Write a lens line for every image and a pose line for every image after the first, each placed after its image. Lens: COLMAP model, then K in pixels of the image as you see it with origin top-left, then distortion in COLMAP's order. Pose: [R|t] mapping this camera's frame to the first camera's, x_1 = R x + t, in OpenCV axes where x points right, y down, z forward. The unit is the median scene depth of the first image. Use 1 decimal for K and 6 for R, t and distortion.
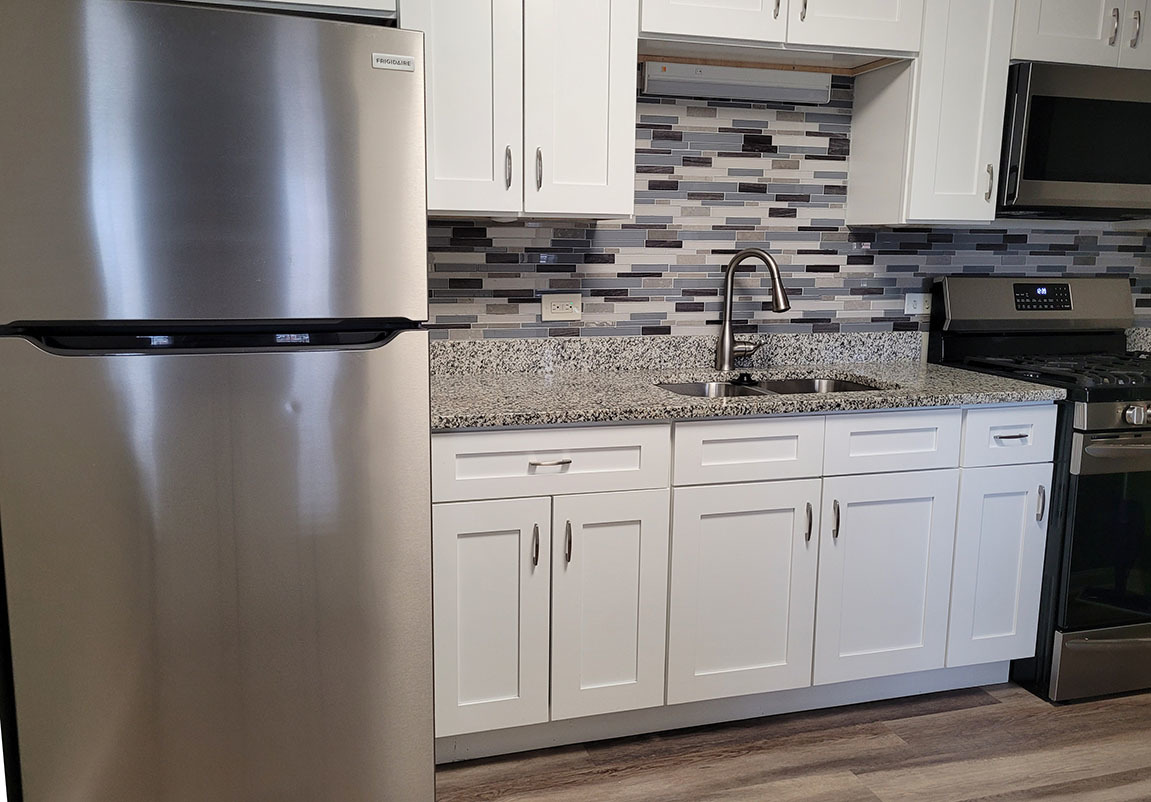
lens RADIAL K [[920.5, 0, 575.5], [0, 920.5, 401.0], [0, 0, 1]] dist [0.035878, -0.011168]
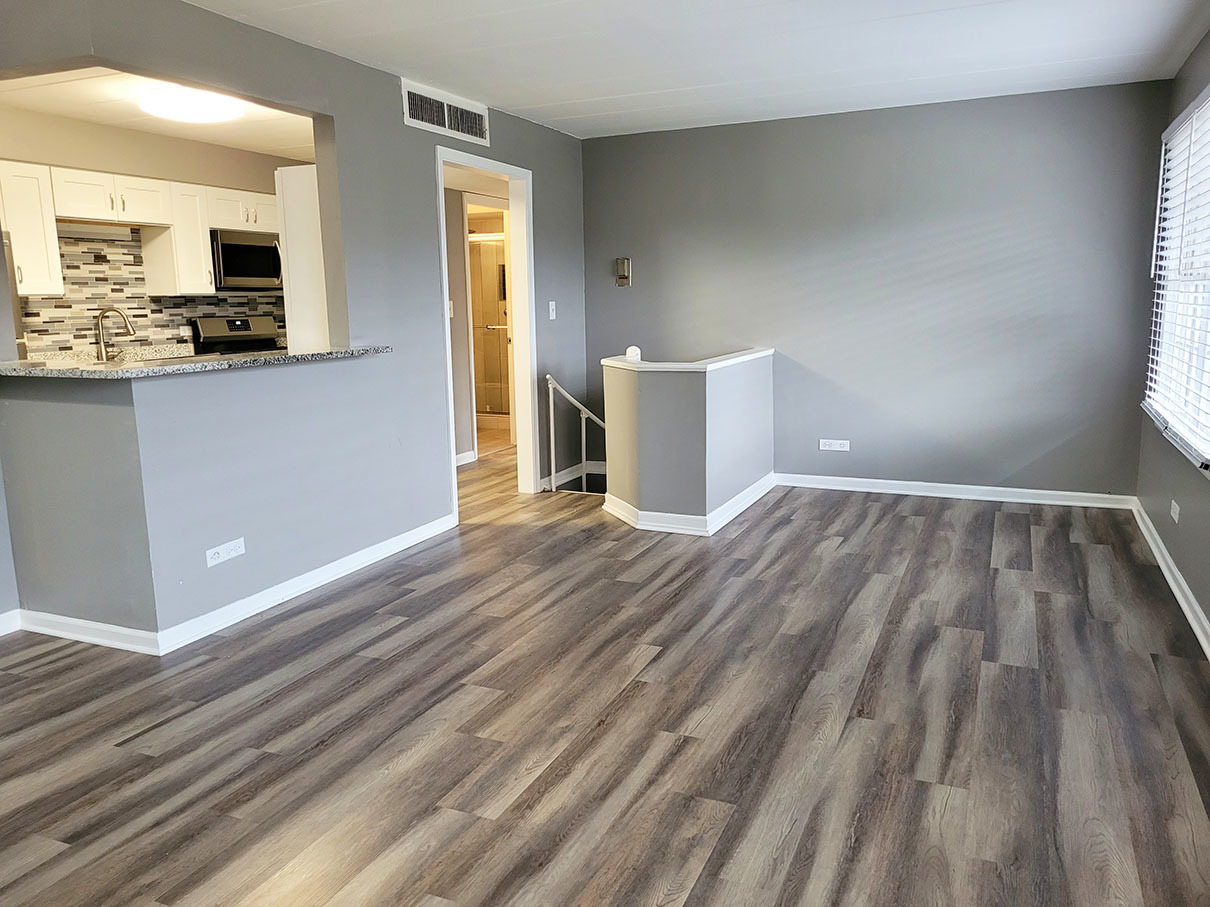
lens RADIAL K [[908.3, 0, 605.0], [0, 908.3, 453.5], [0, 0, 1]] dist [0.054126, -0.051606]
pose [[0.647540, -0.153435, 0.746424, -0.703995], [0.154513, 0.985609, 0.068558, 0.200369], [-0.746202, 0.070938, 0.661929, -1.246716]]
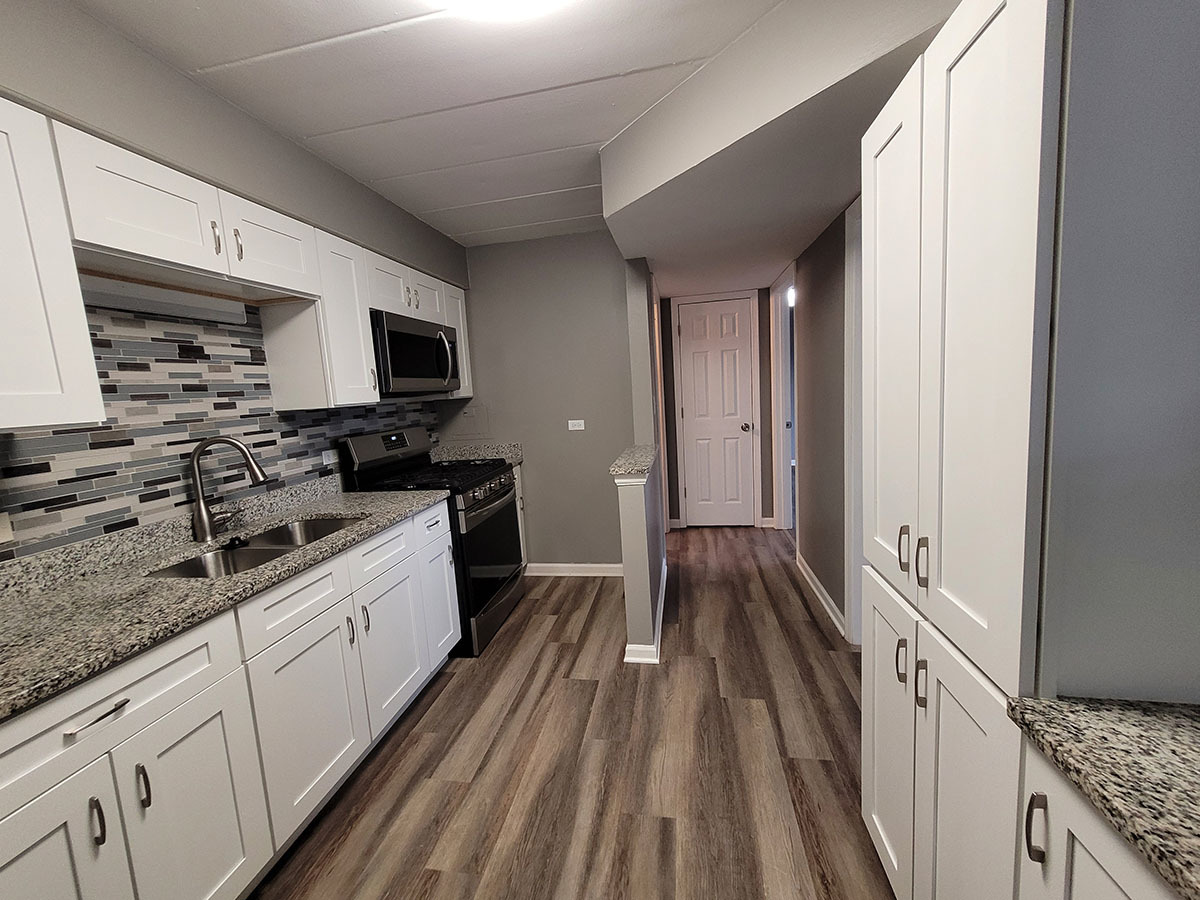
lens RADIAL K [[470.9, 0, 595.0], [0, 470.9, 444.5], [0, 0, 1]] dist [-0.003341, 0.003330]
pose [[0.447771, -0.150192, 0.881444, -0.128785], [0.218367, 0.974311, 0.055086, -0.078253], [-0.867074, 0.167813, 0.469065, 0.270122]]
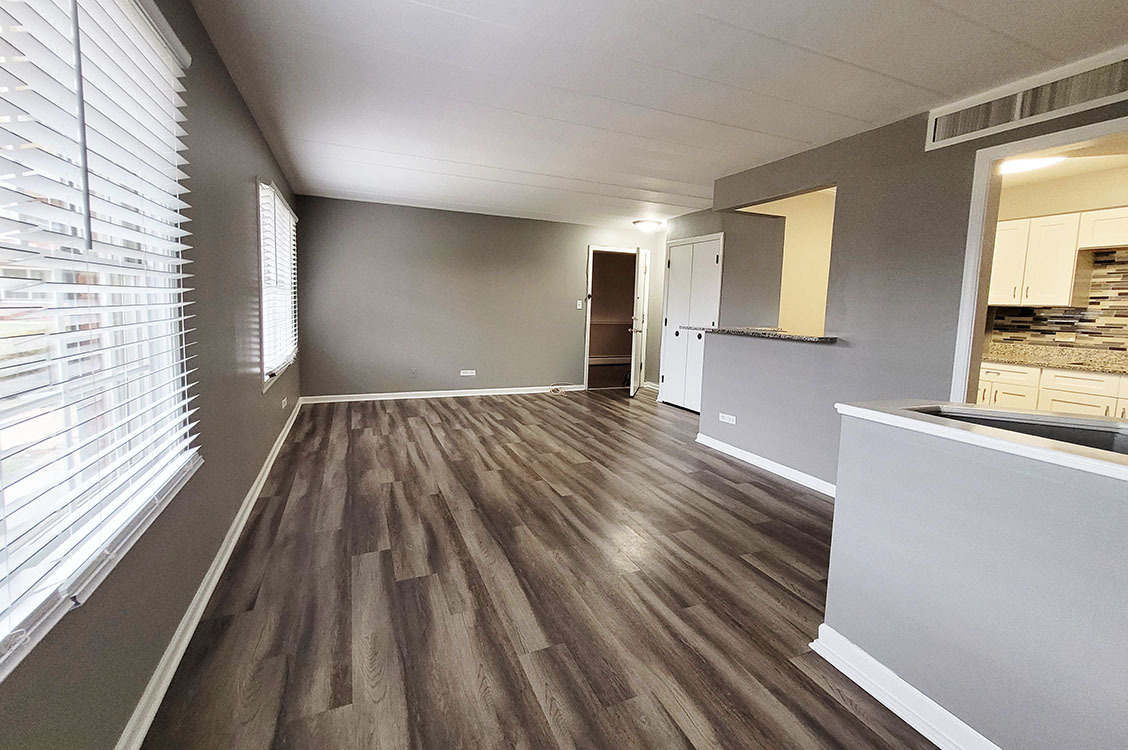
lens RADIAL K [[471.7, 0, 557.3], [0, 471.7, 348.9], [0, 0, 1]] dist [0.008875, -0.000170]
pose [[0.123292, 0.085250, -0.988702, 1.226012], [-0.193838, 0.979181, 0.060258, 0.148816], [0.973255, 0.184218, 0.137250, -0.722272]]
